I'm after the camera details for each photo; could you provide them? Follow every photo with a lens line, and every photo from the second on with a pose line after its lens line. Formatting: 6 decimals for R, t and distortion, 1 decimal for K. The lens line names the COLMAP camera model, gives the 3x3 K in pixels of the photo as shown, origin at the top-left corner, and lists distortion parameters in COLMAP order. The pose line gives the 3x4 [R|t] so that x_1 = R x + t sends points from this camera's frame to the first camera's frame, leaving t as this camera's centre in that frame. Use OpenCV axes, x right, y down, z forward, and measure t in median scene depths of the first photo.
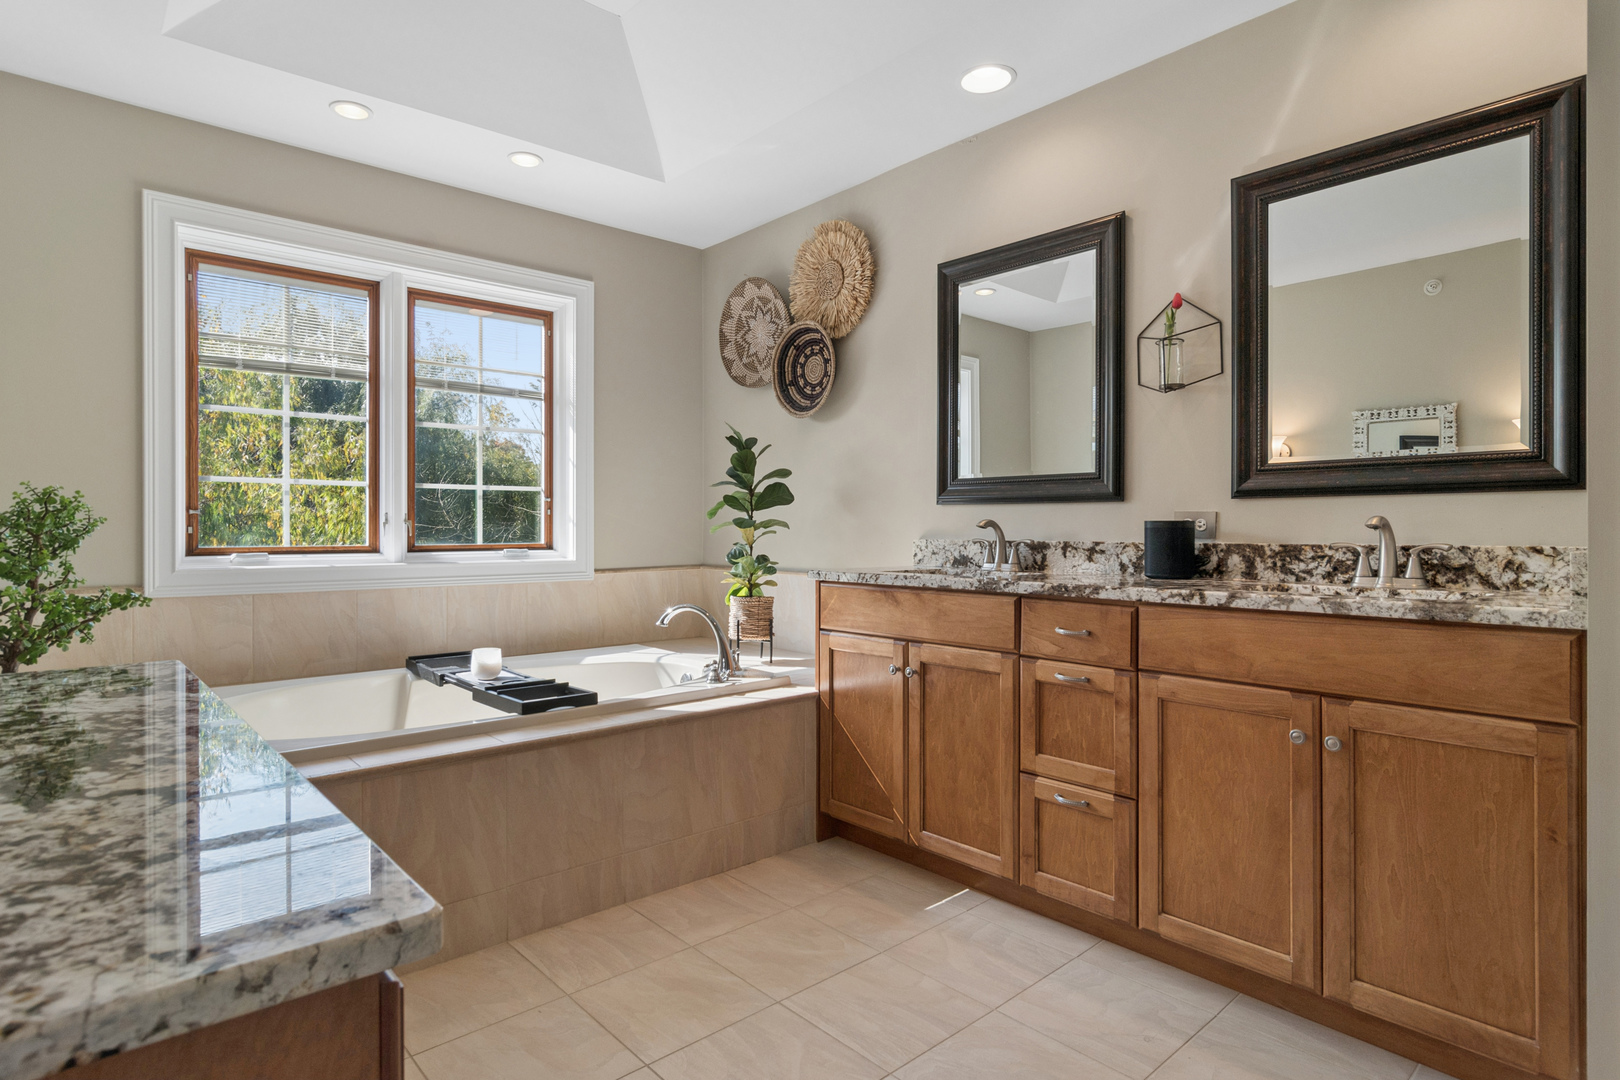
lens RADIAL K [[862.6, 0, 810.5], [0, 862.6, 540.6], [0, 0, 1]] dist [0.000305, 0.001204]
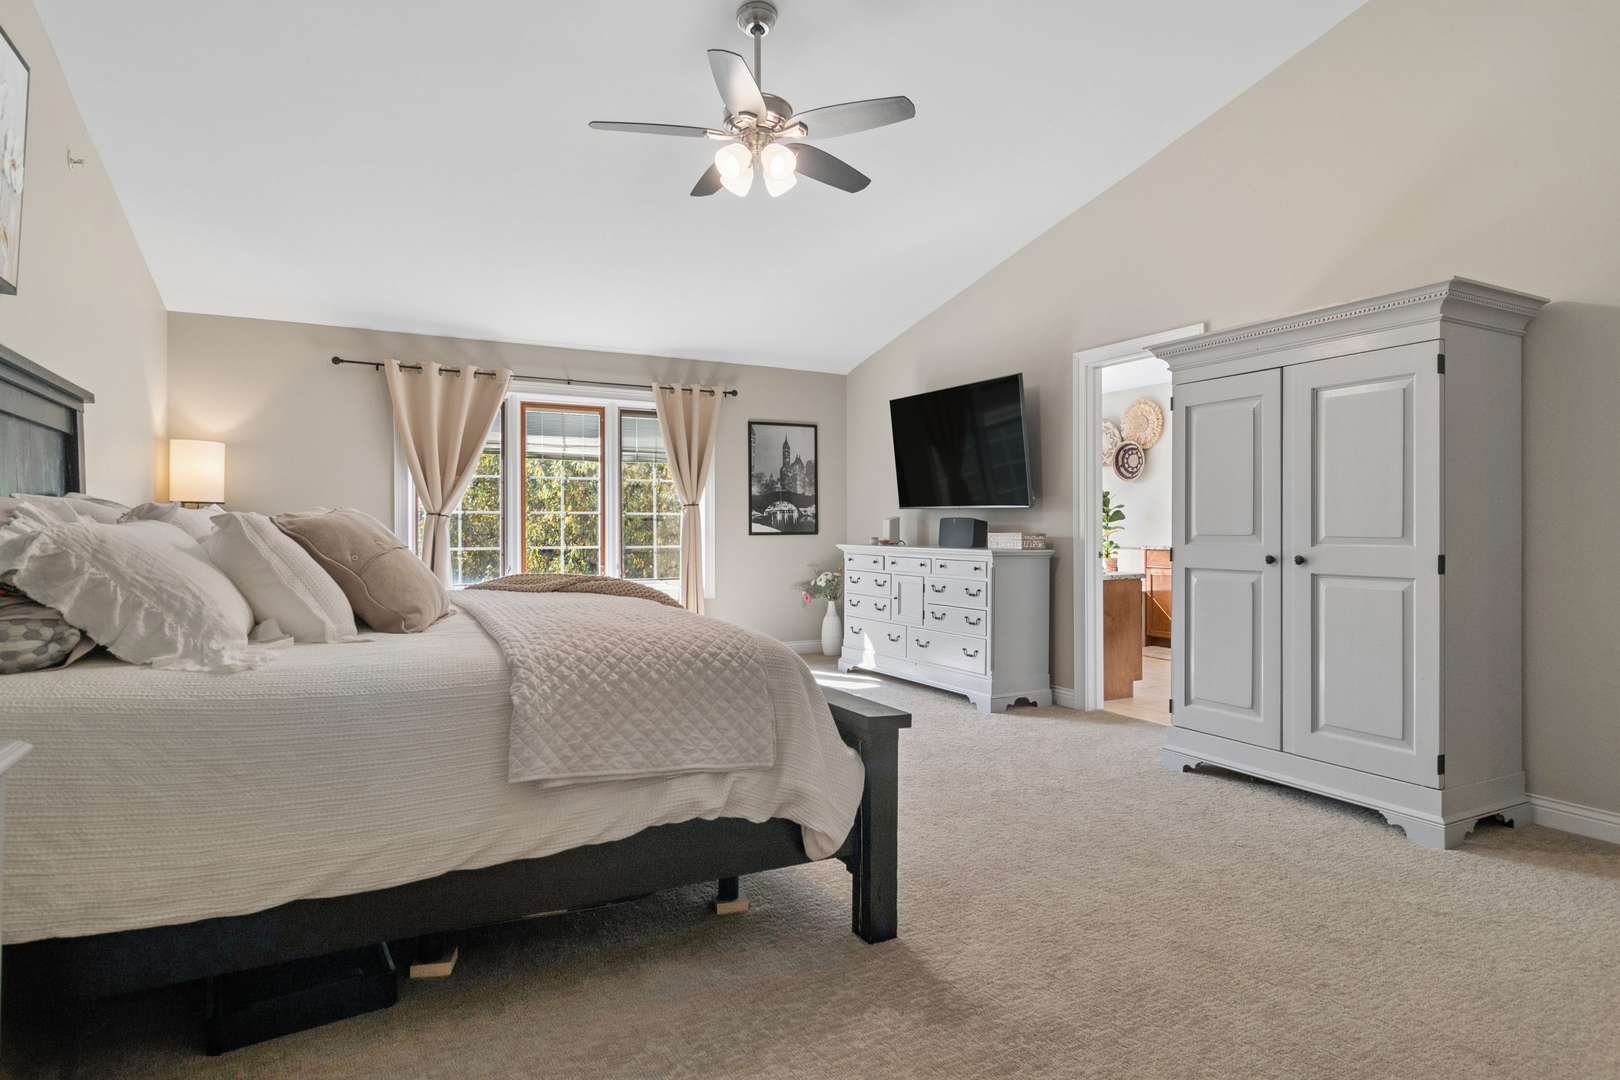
lens RADIAL K [[862.6, 0, 810.0], [0, 862.6, 531.2], [0, 0, 1]] dist [0.000305, 0.001204]
pose [[0.972780, 0.000478, -0.231731, -0.311726], [-0.000452, 1.000000, 0.000163, -0.009298], [0.231731, -0.000054, 0.972780, -1.496886]]
